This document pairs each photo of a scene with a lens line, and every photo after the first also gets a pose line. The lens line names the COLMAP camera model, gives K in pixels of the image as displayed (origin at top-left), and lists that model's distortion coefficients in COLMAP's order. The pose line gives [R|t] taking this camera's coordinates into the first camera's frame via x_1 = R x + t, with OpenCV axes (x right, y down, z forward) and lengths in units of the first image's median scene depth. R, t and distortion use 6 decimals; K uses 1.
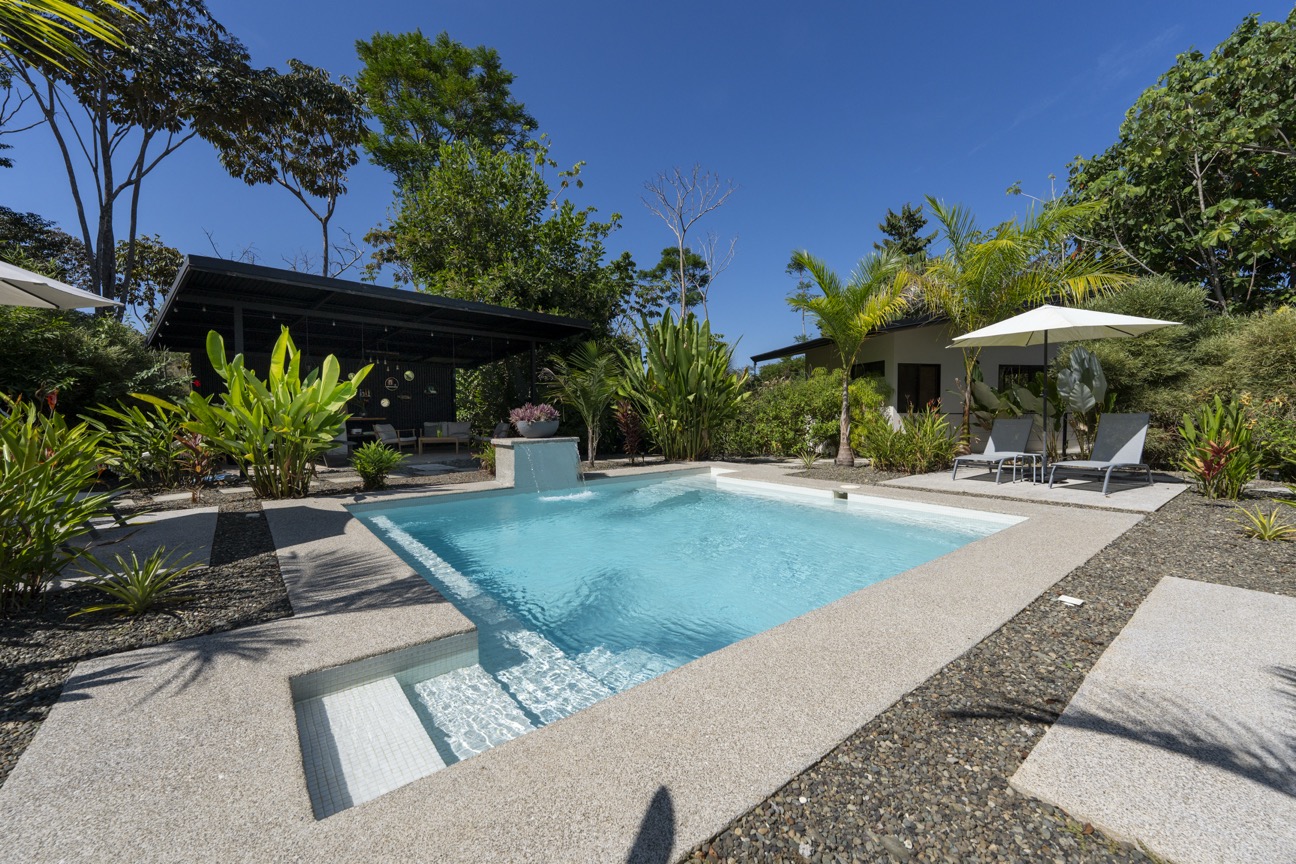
lens RADIAL K [[517.0, 0, 649.0], [0, 517.0, 426.8], [0, 0, 1]] dist [0.002974, -0.000887]
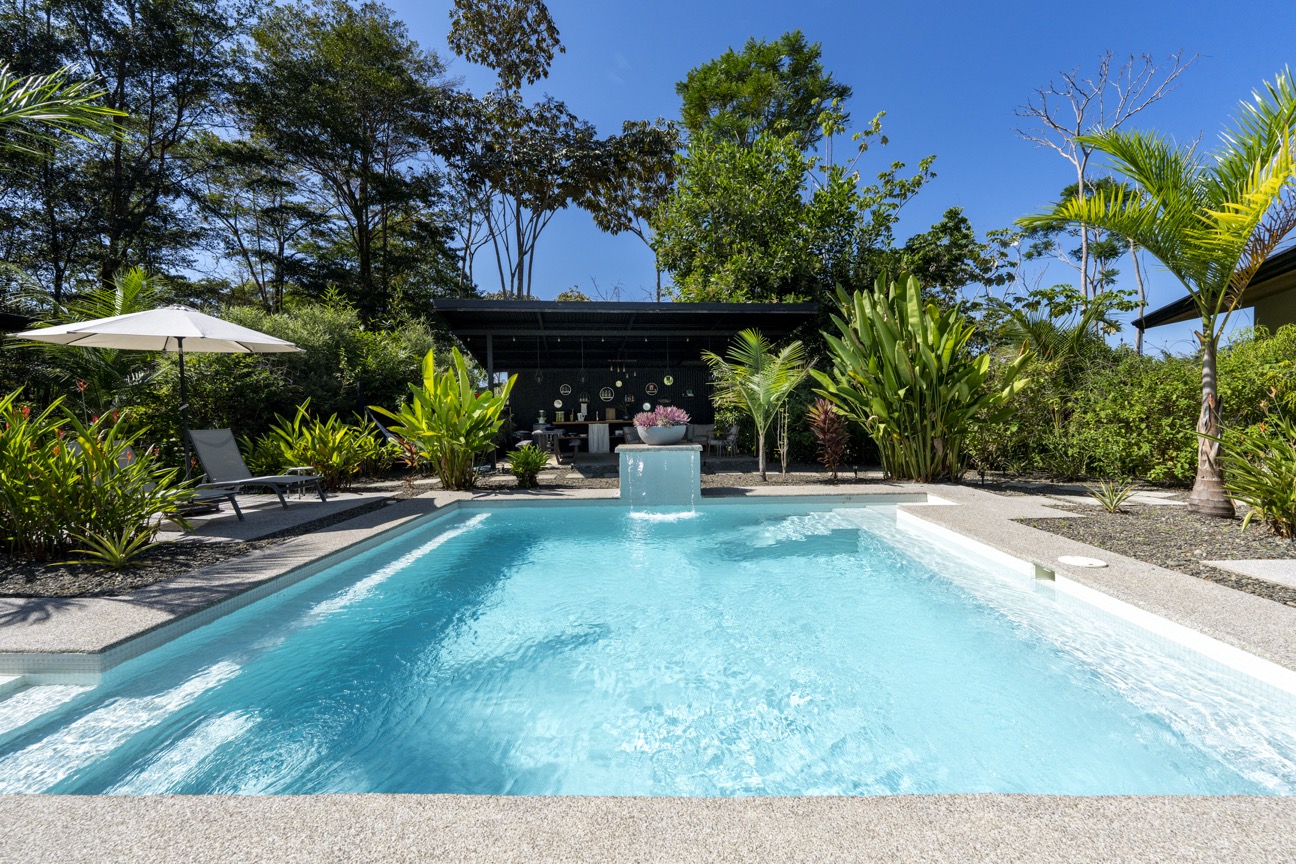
lens RADIAL K [[517.0, 0, 649.3], [0, 517.0, 429.7], [0, 0, 1]] dist [0.002974, -0.000887]
pose [[0.761159, 0.008173, -0.648513, 0.200864], [-0.005827, 0.999966, 0.005763, -0.005403], [0.648539, -0.000607, 0.761182, 0.180381]]
